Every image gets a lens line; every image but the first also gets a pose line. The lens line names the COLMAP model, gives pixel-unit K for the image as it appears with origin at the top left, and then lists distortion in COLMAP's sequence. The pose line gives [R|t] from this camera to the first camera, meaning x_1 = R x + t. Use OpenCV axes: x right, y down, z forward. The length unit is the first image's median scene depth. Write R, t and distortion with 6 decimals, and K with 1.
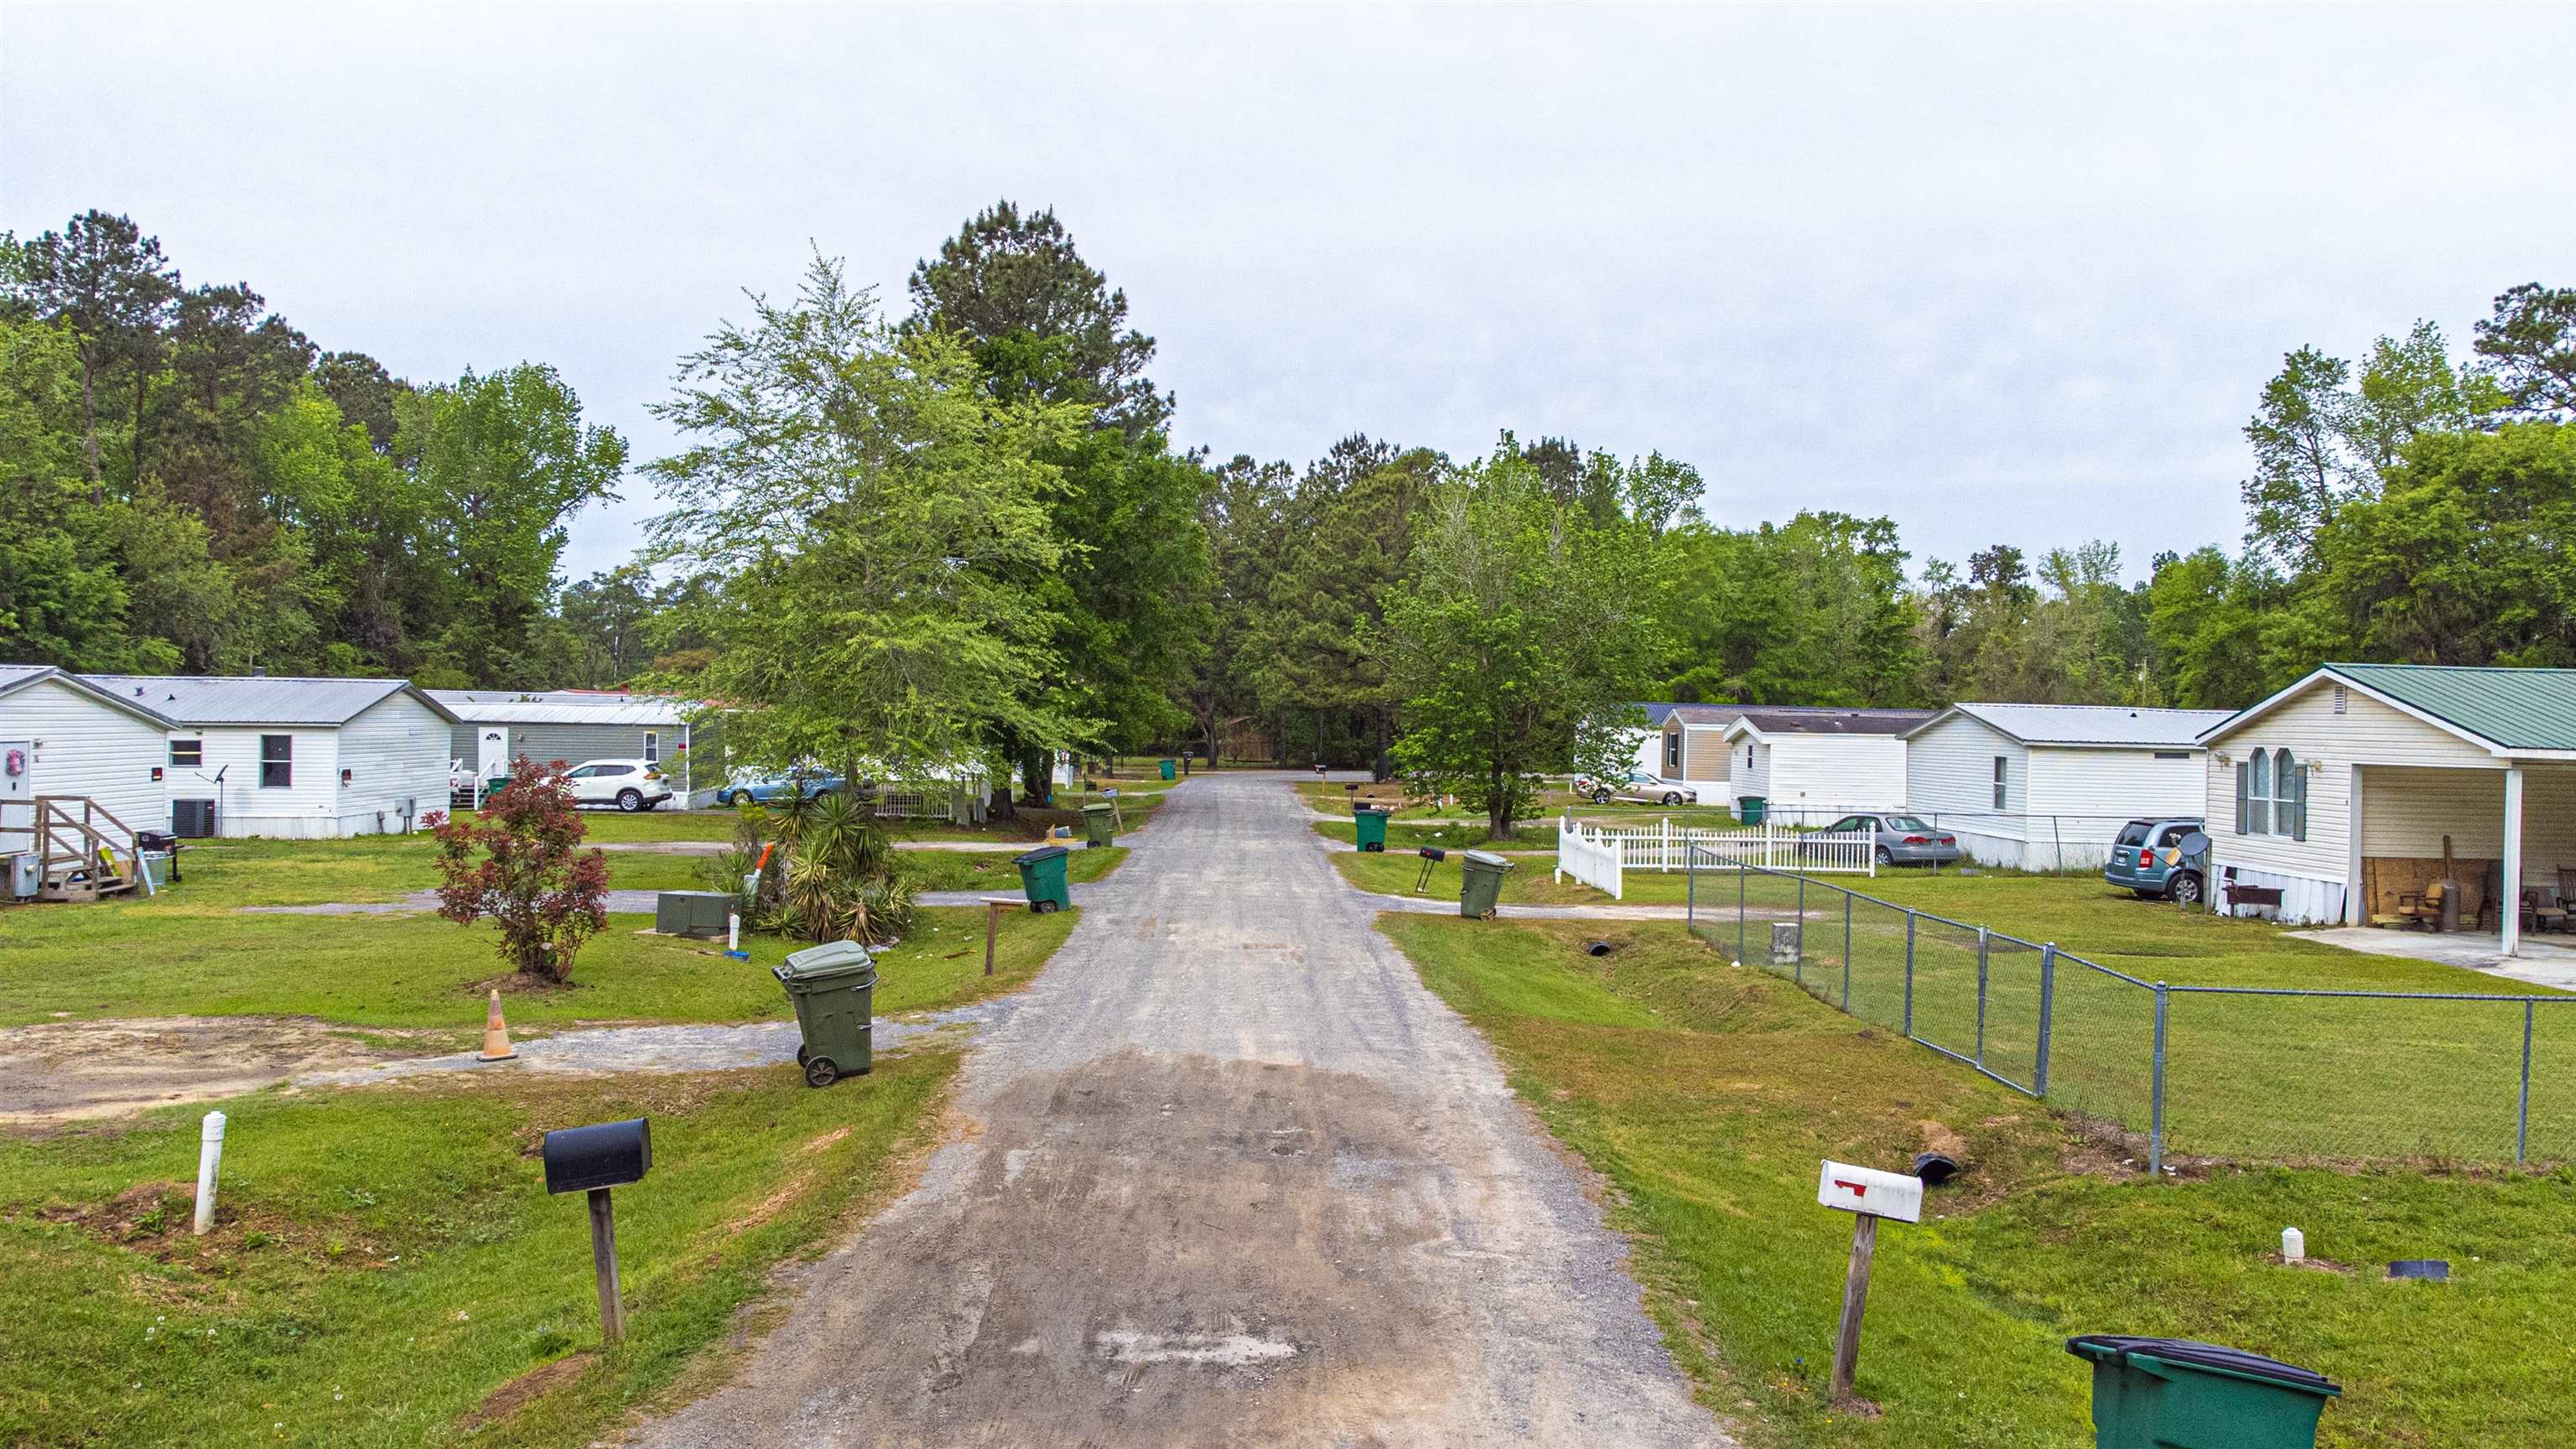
lens RADIAL K [[1973.1, 0, 1351.8], [0, 1973.1, 728.7], [0, 0, 1]] dist [0.041877, 0.007084]
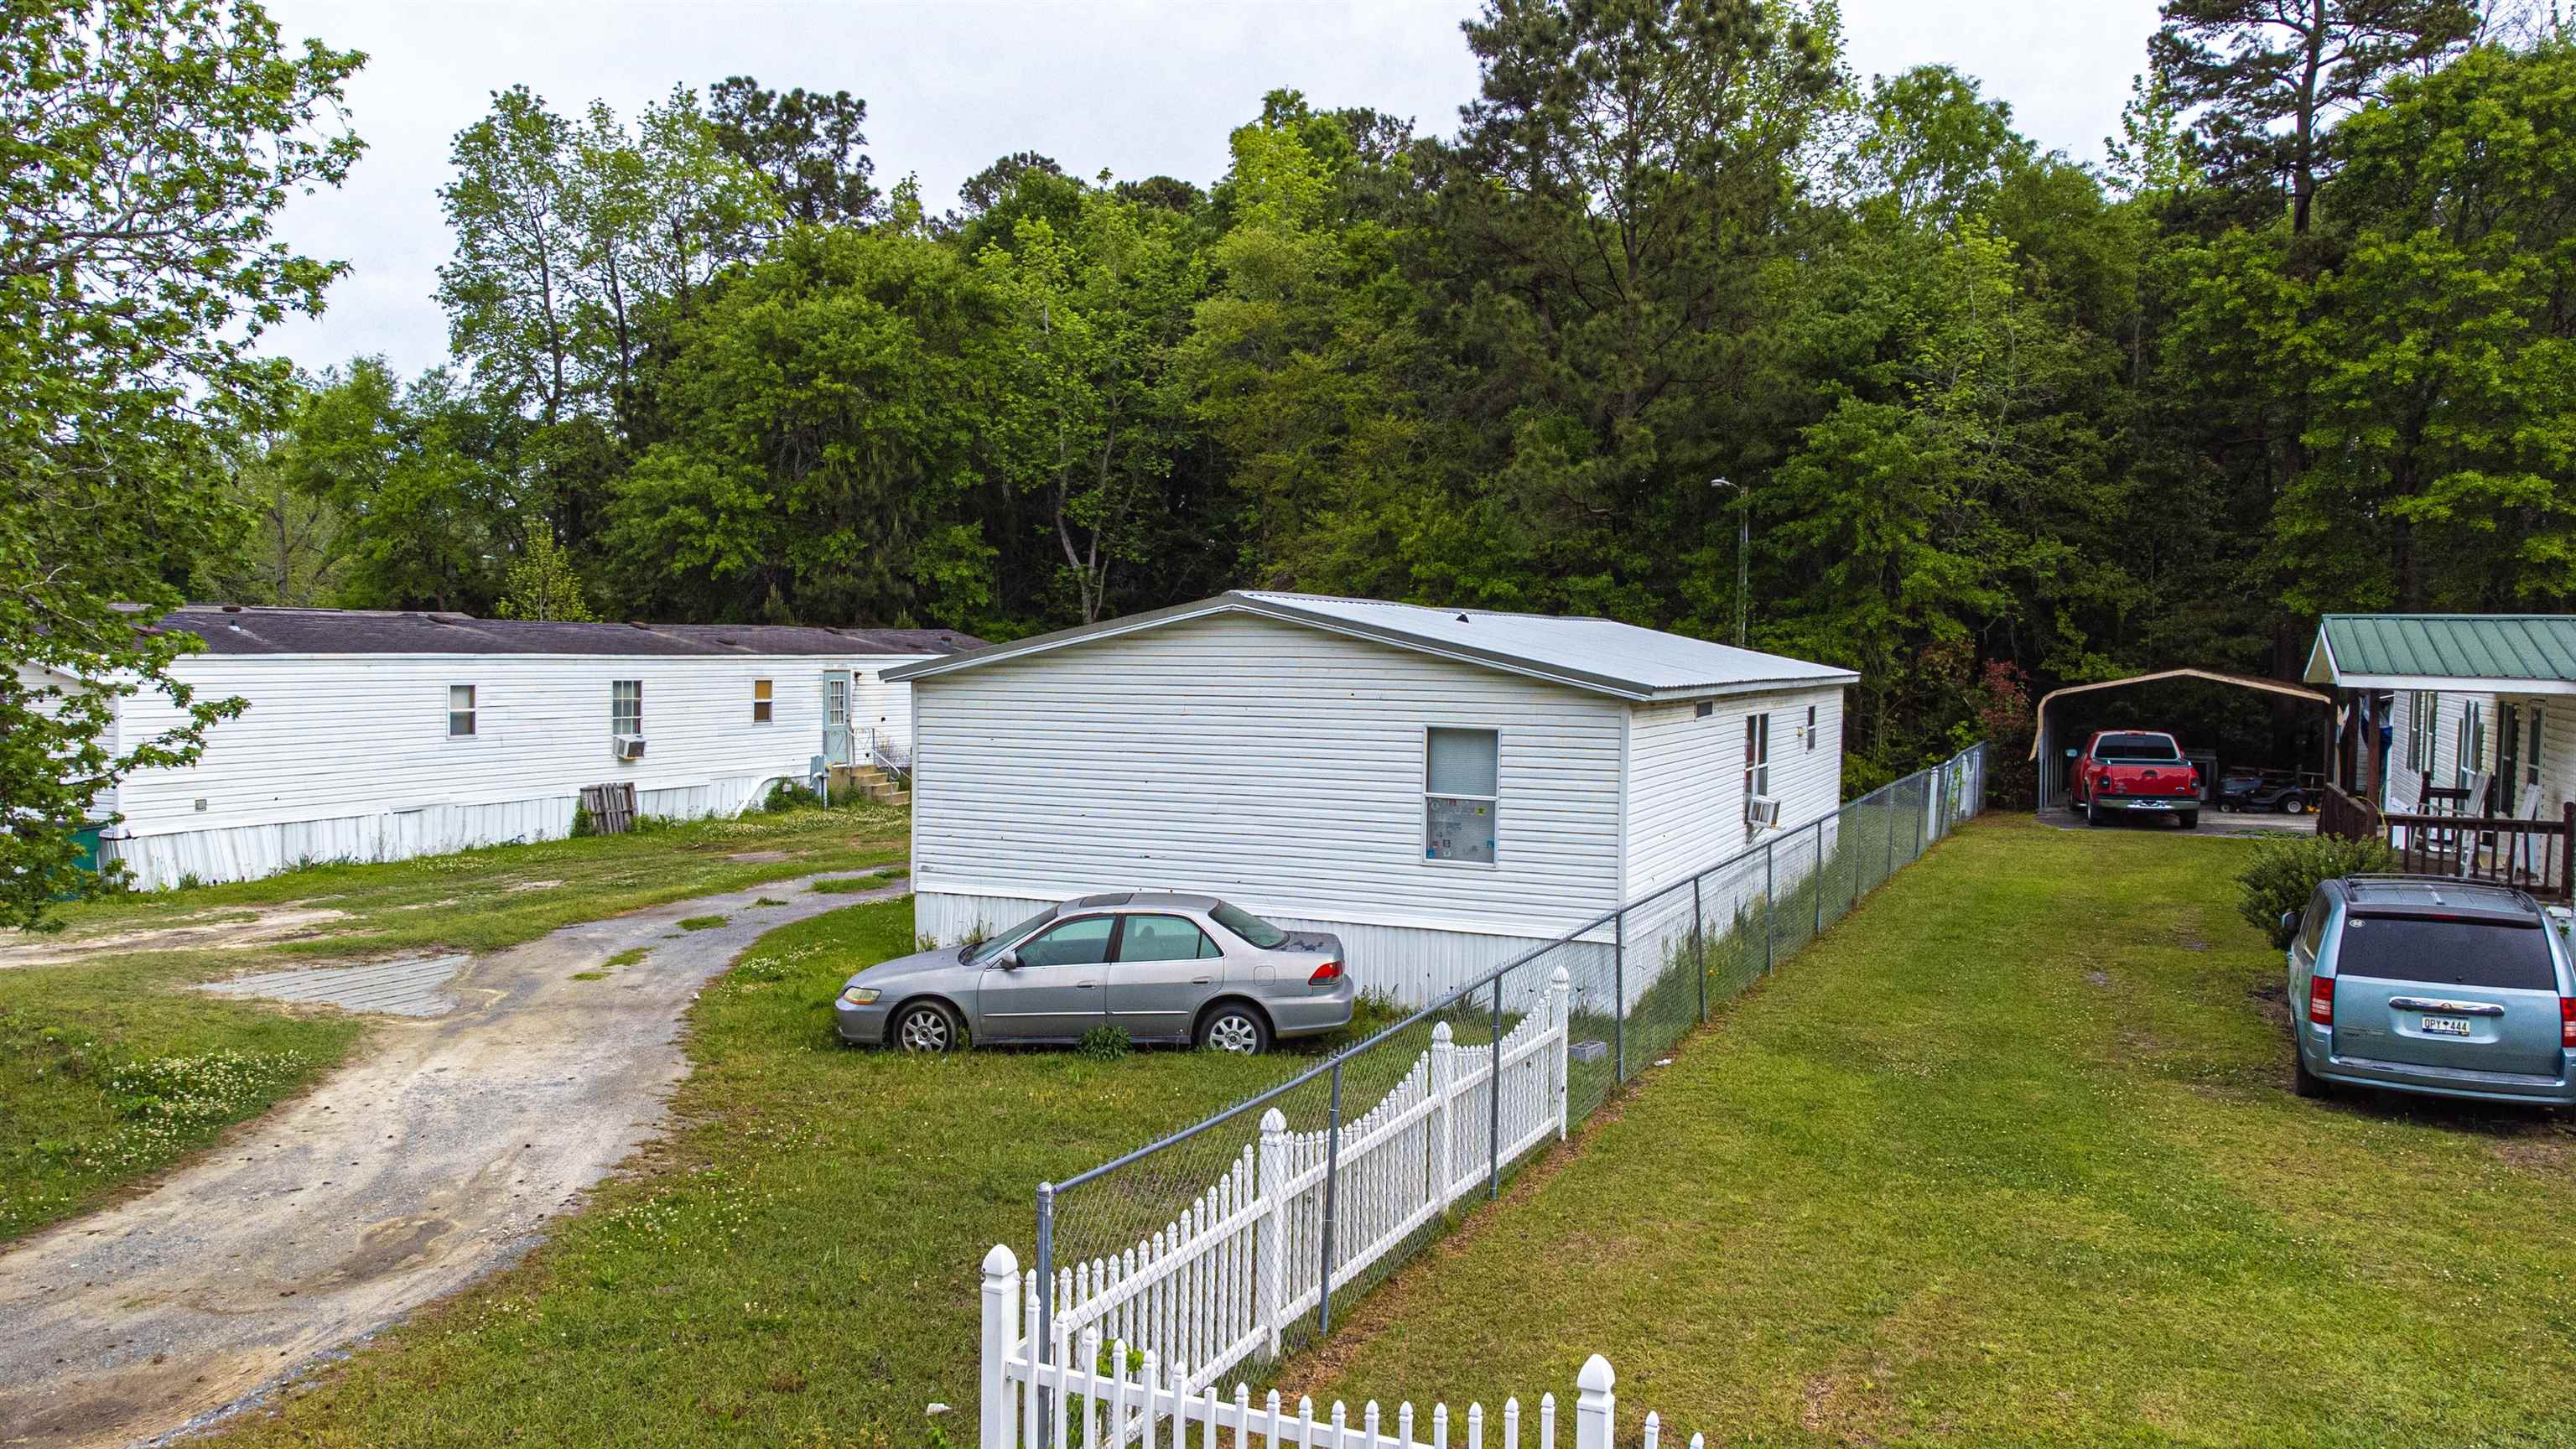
lens RADIAL K [[1894.2, 0, 1288.9], [0, 1894.2, 729.2], [0, 0, 1]] dist [0.042335, -0.002043]
pose [[0.472785, -0.056860, 0.879341, -0.010787], [0.003123, 0.998018, 0.062855, -0.005705], [-0.881172, -0.026970, 0.472025, 0.537833]]
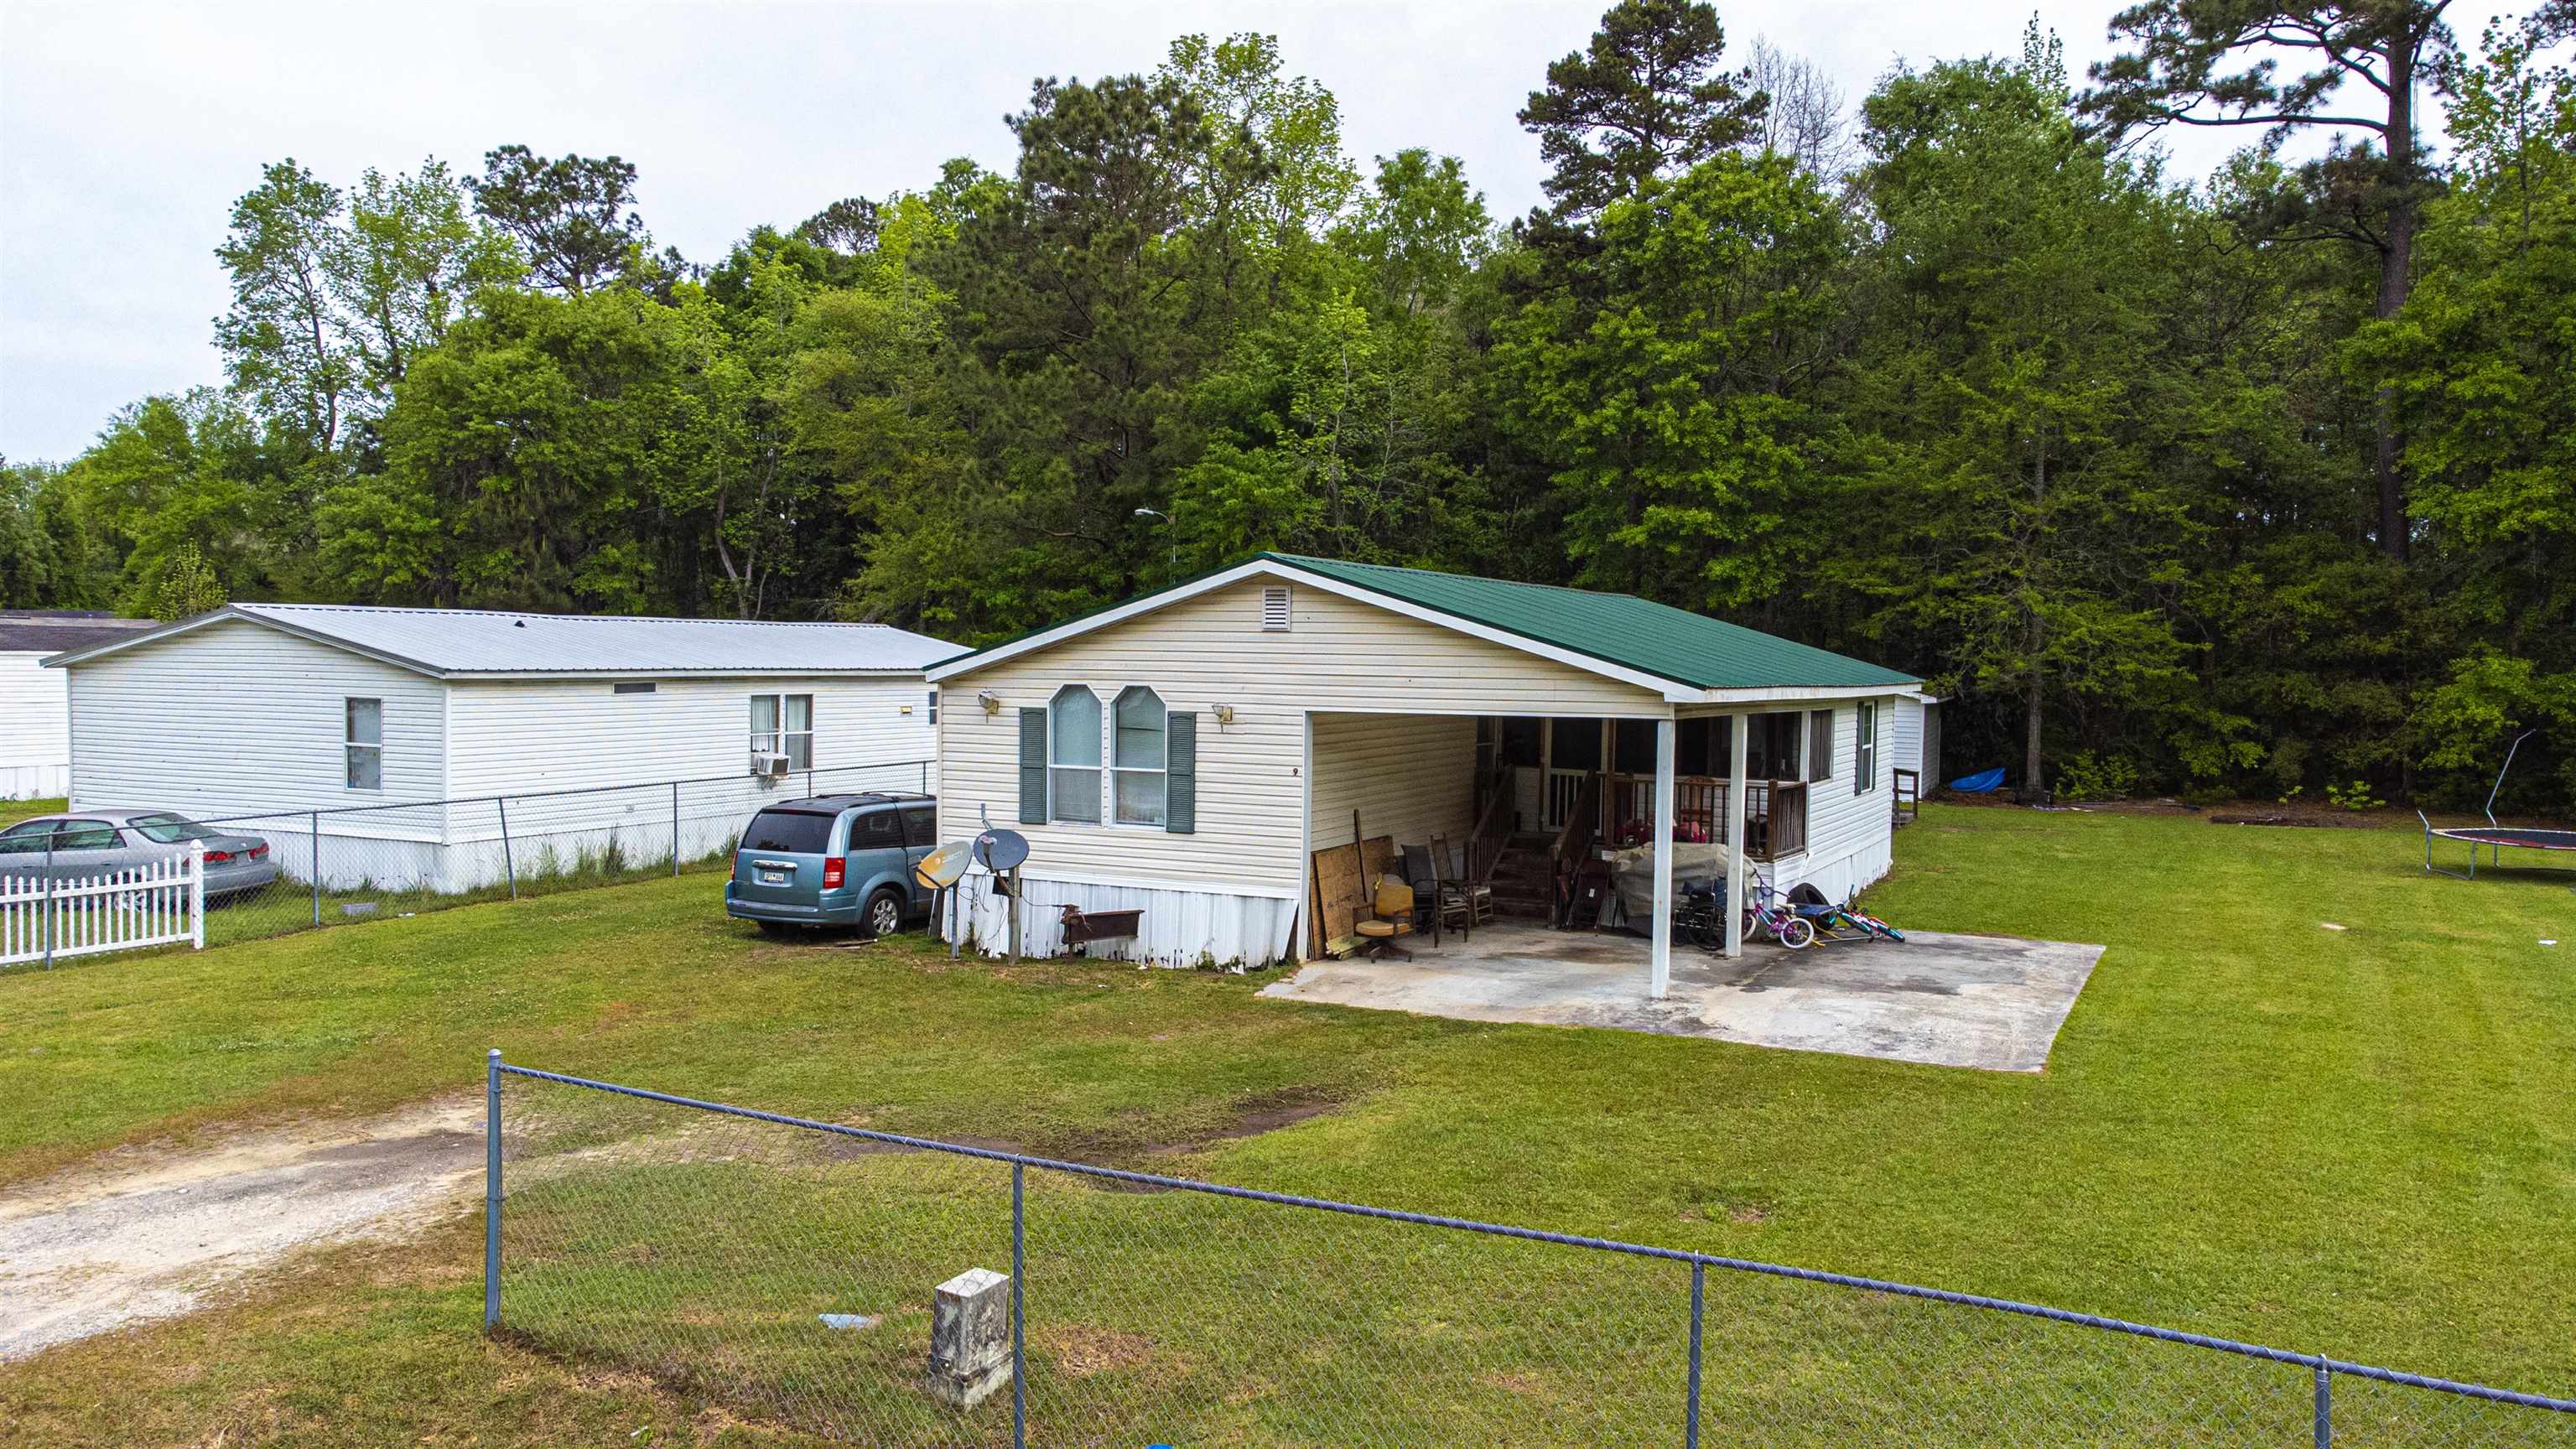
lens RADIAL K [[1891.6, 0, 1287.7], [0, 1891.6, 740.2], [0, 0, 1]] dist [0.001652, 0.104557]
pose [[0.504458, -0.058597, 0.861445, -0.008651], [0.004089, 0.997845, 0.065481, -0.005471], [-0.863426, -0.029510, 0.503611, 0.305841]]
